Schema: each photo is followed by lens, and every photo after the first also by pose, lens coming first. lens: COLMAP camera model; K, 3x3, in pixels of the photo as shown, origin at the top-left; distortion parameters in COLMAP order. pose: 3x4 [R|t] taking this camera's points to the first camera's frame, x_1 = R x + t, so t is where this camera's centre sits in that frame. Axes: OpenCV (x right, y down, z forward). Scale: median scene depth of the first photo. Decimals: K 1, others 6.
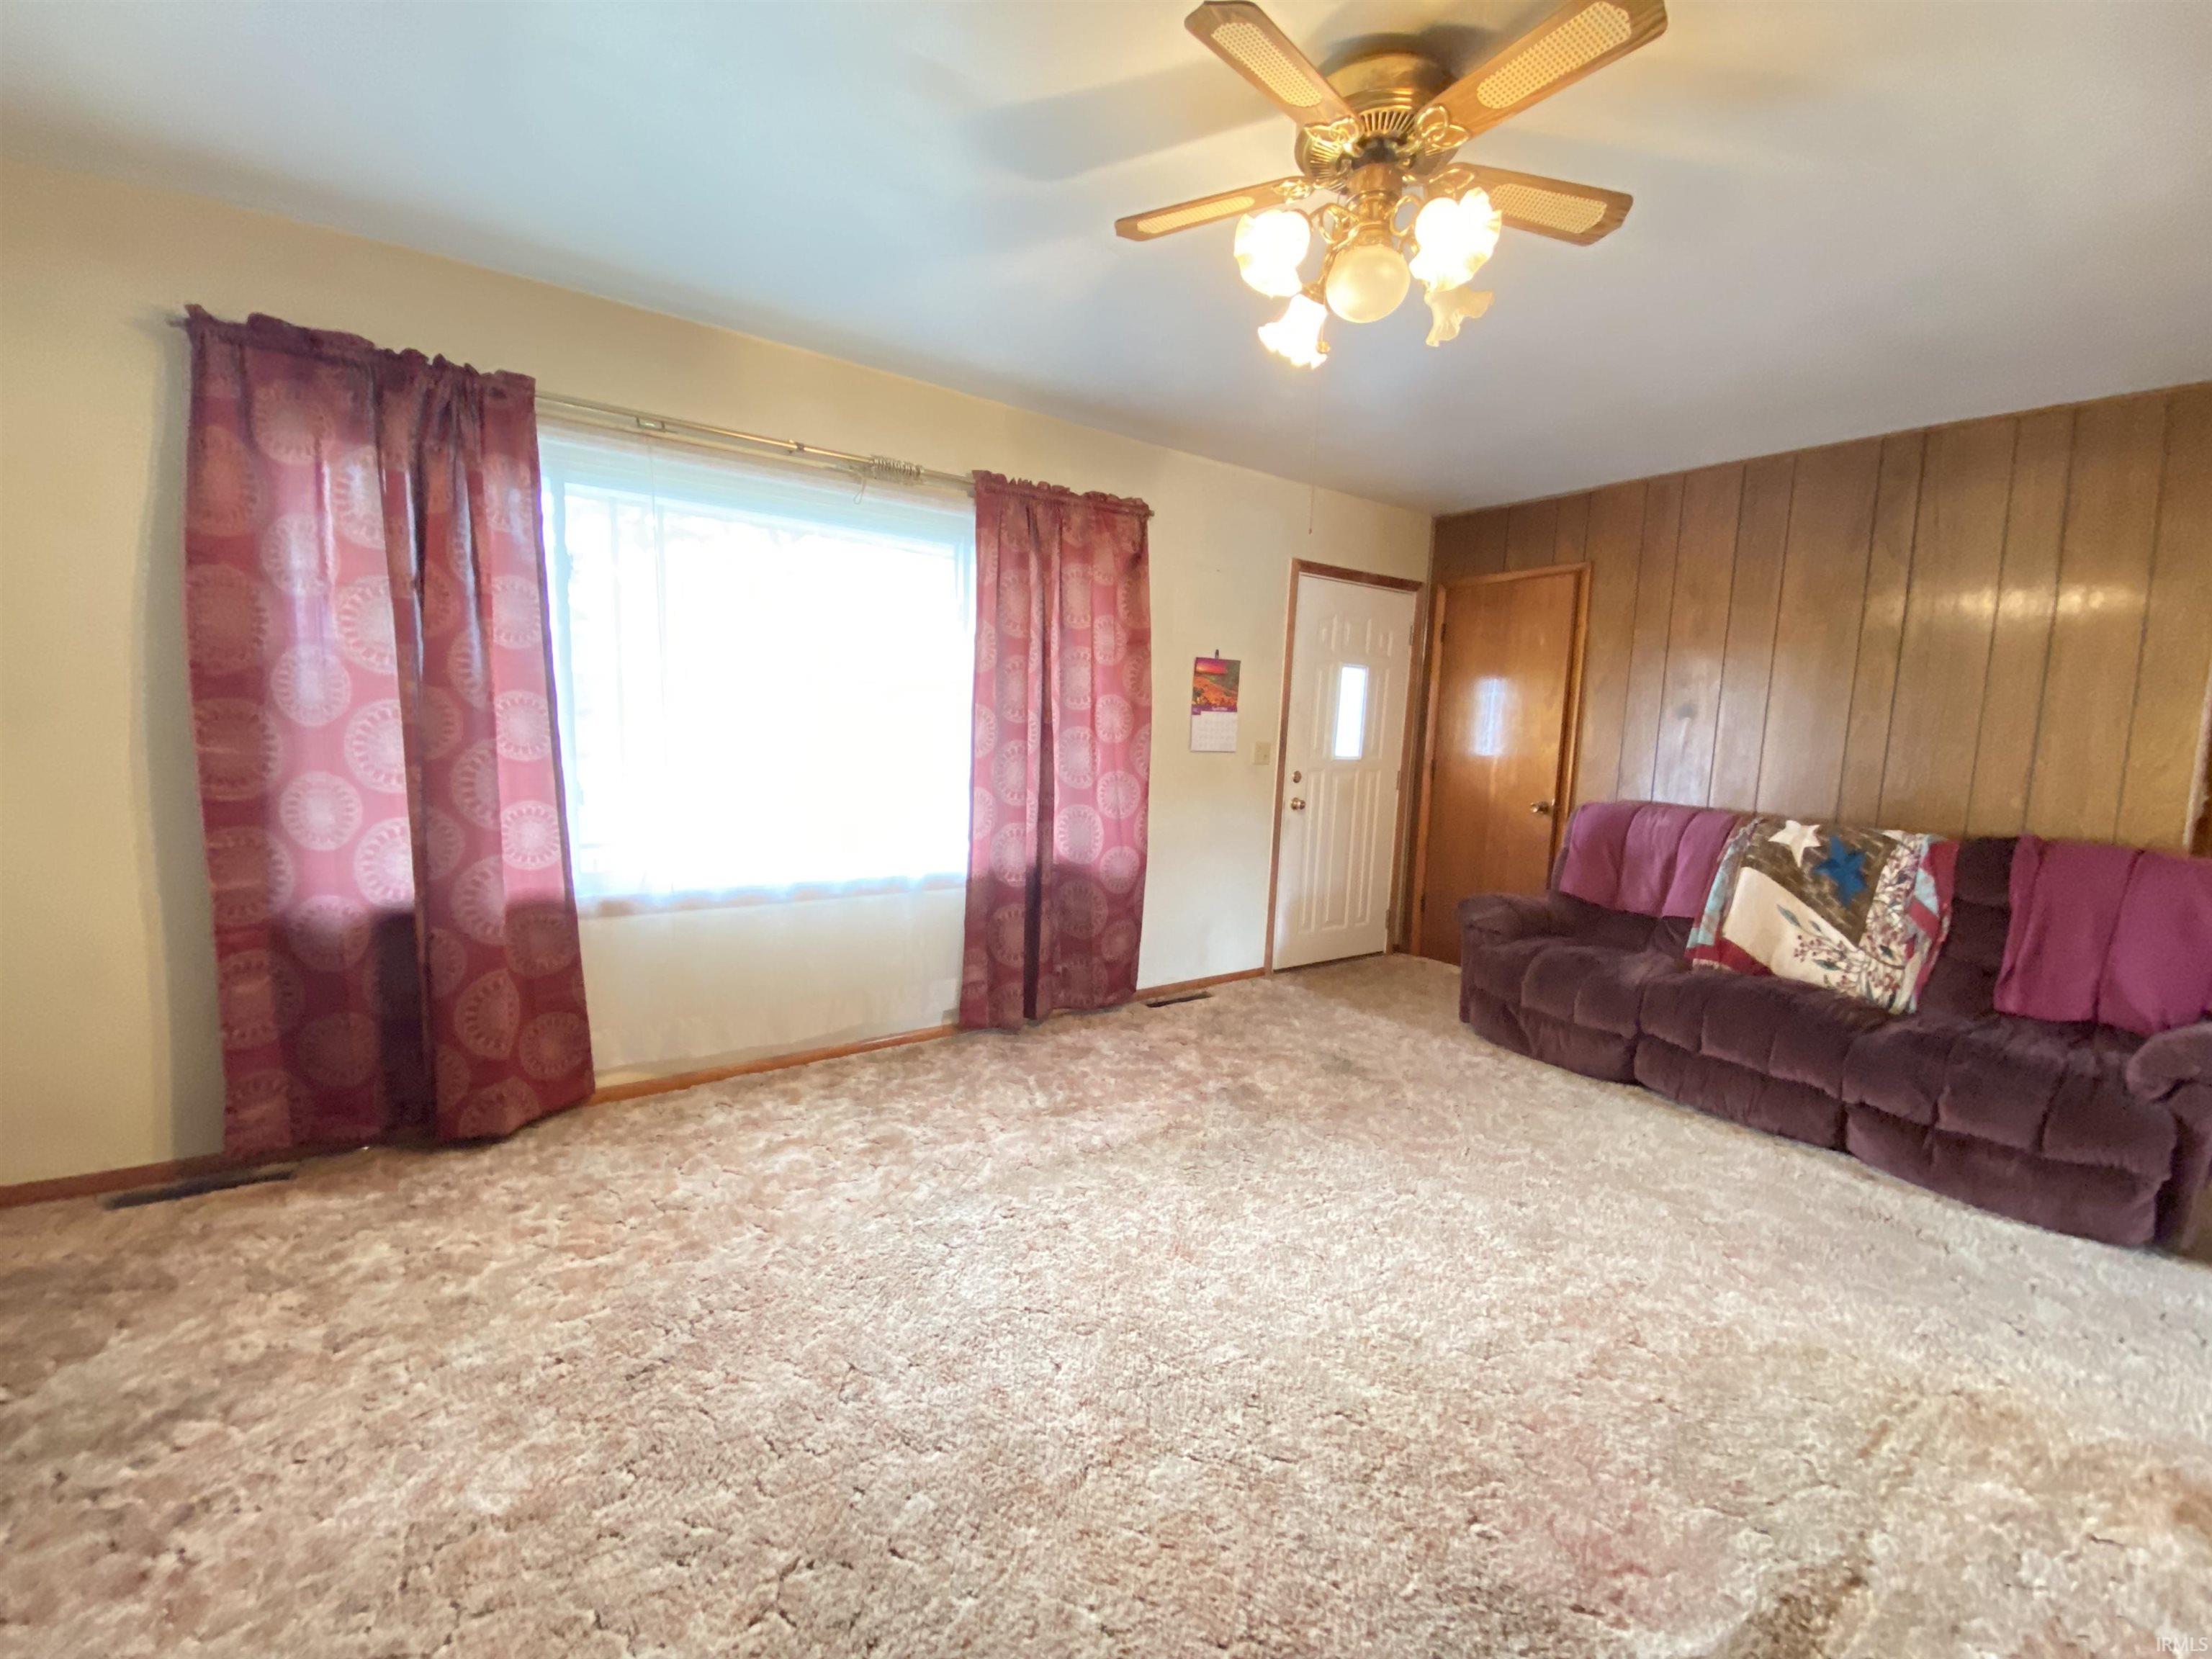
lens RADIAL K [[876.2, 0, 1109.0], [0, 876.2, 851.3], [0, 0, 1]] dist [0.027838, -0.020630]
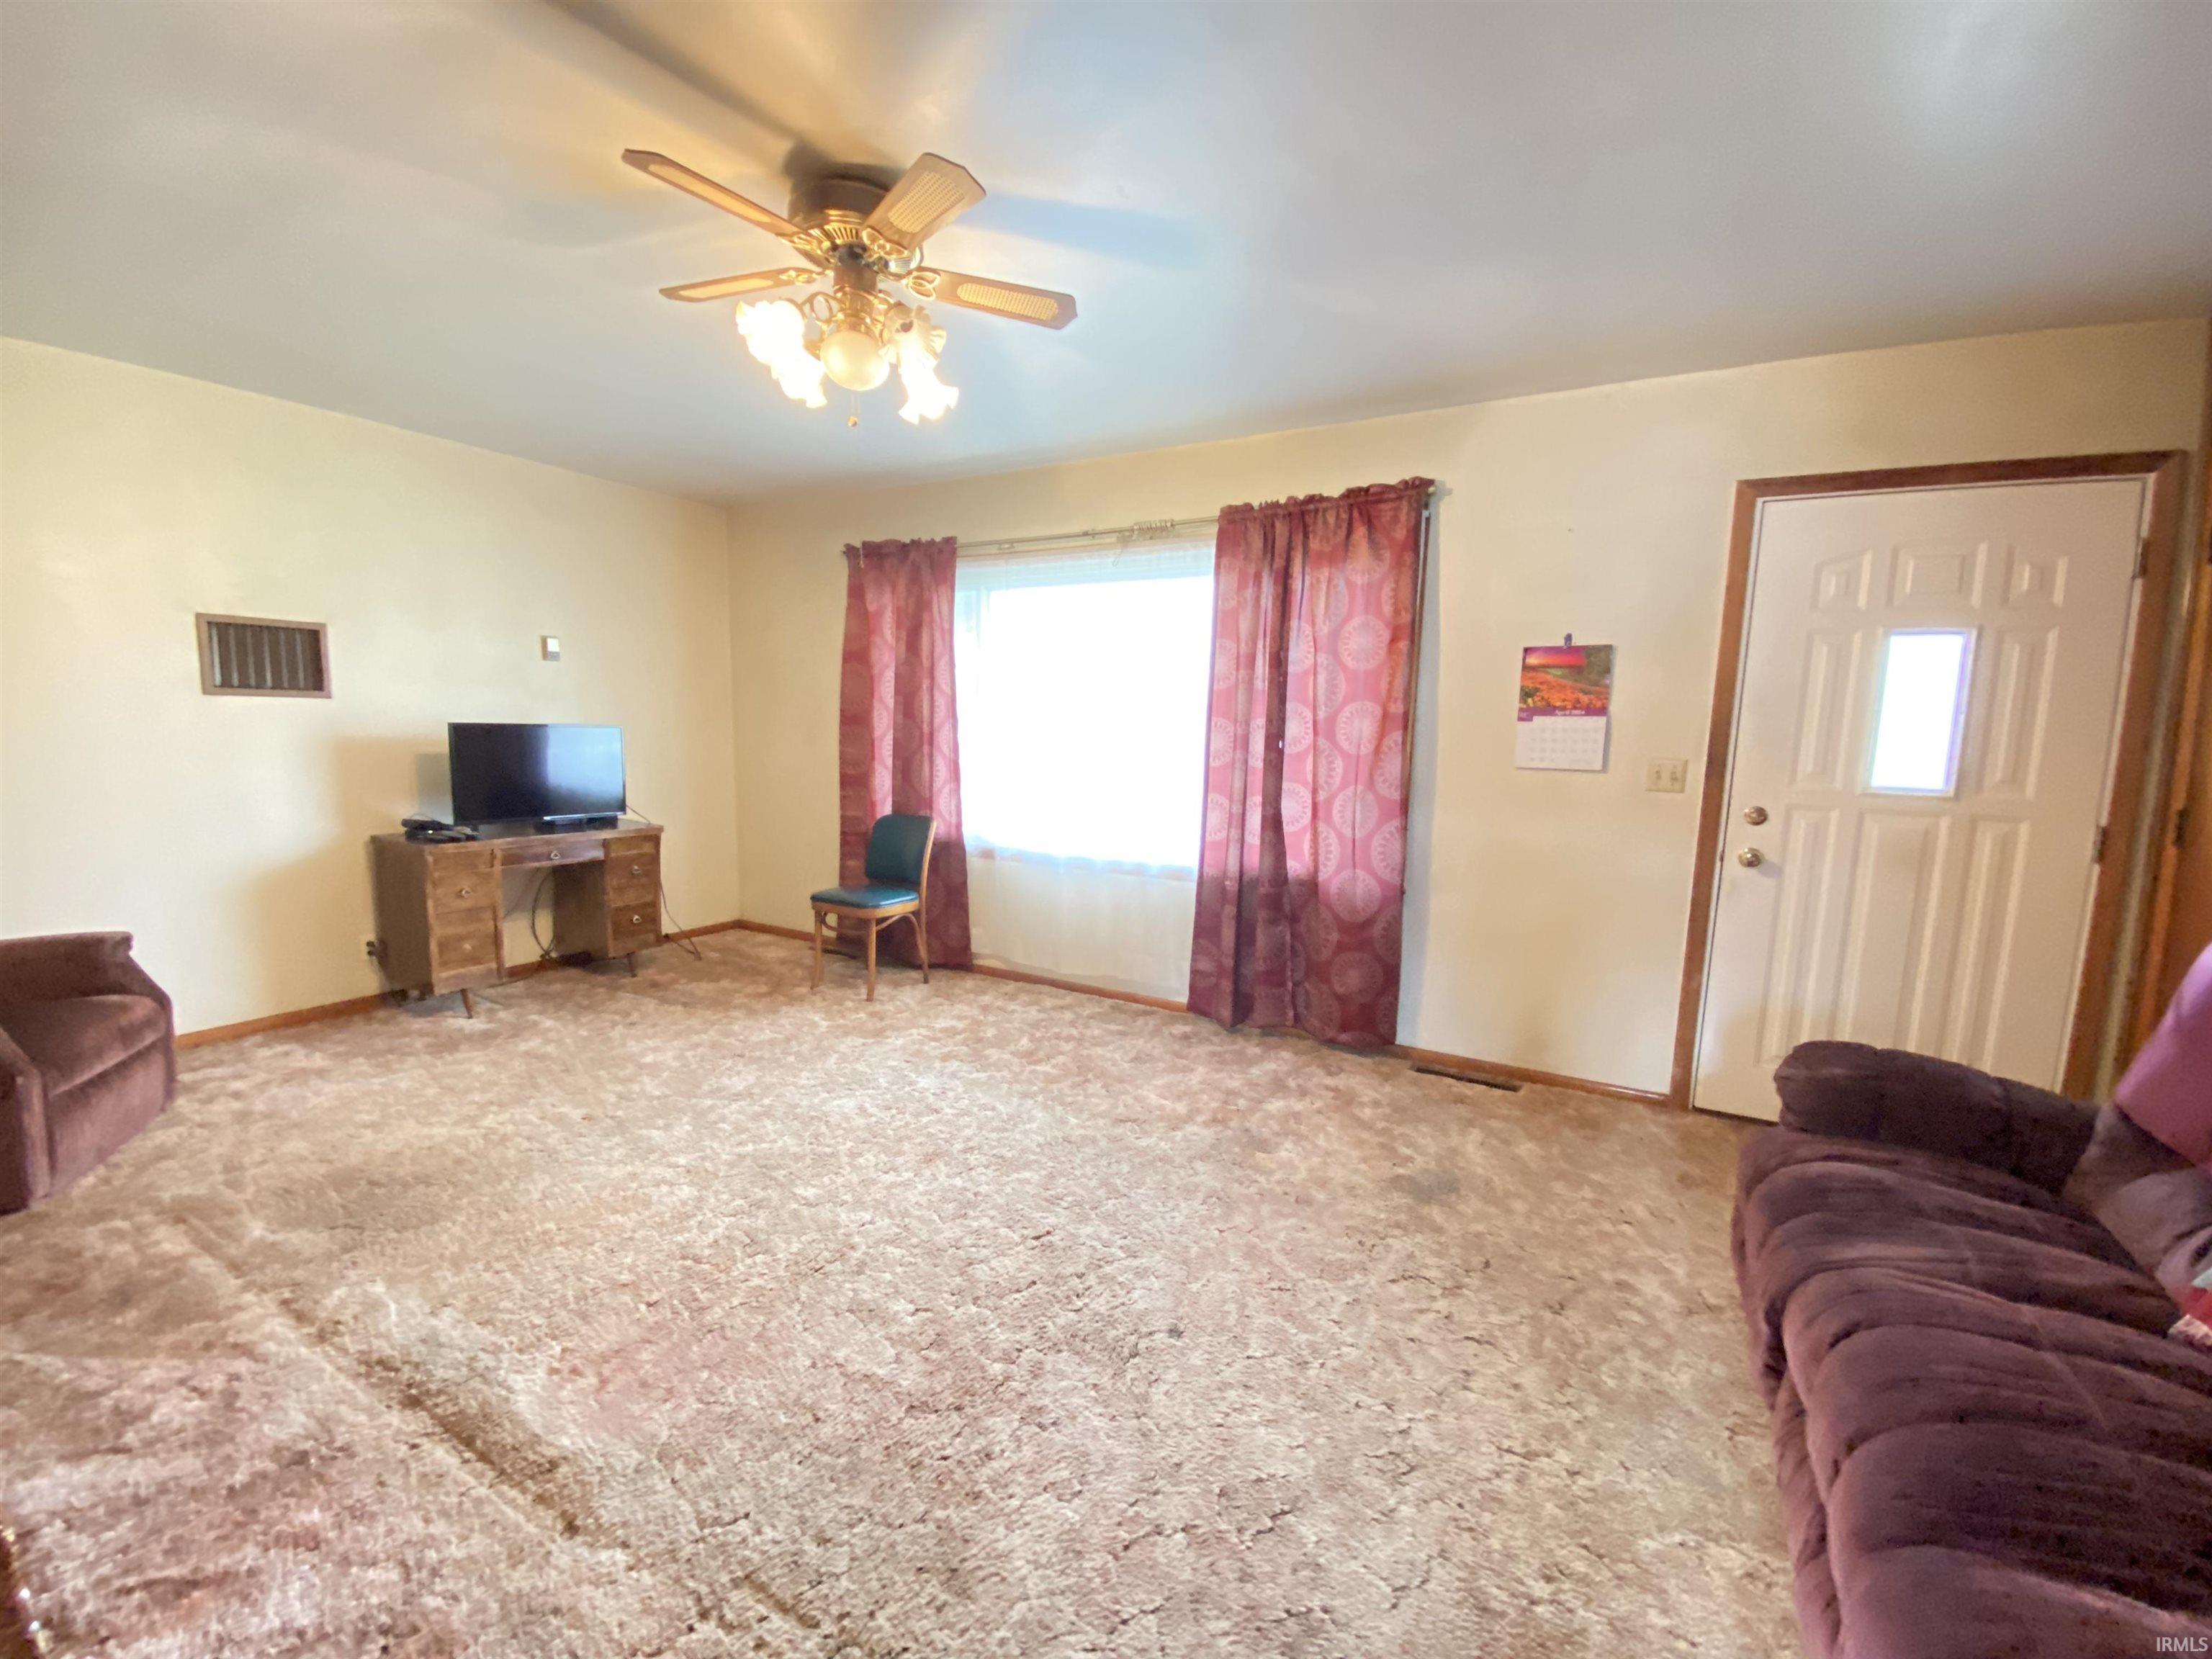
lens RADIAL K [[884.2, 0, 1099.3], [0, 884.2, 839.3], [0, 0, 1]] dist [0.031239, -0.025598]
pose [[0.433312, 0.083250, -0.897391, 0.766519], [-0.142330, 0.989550, 0.023074, -0.020174], [0.889934, 0.117727, 0.440633, 0.389506]]
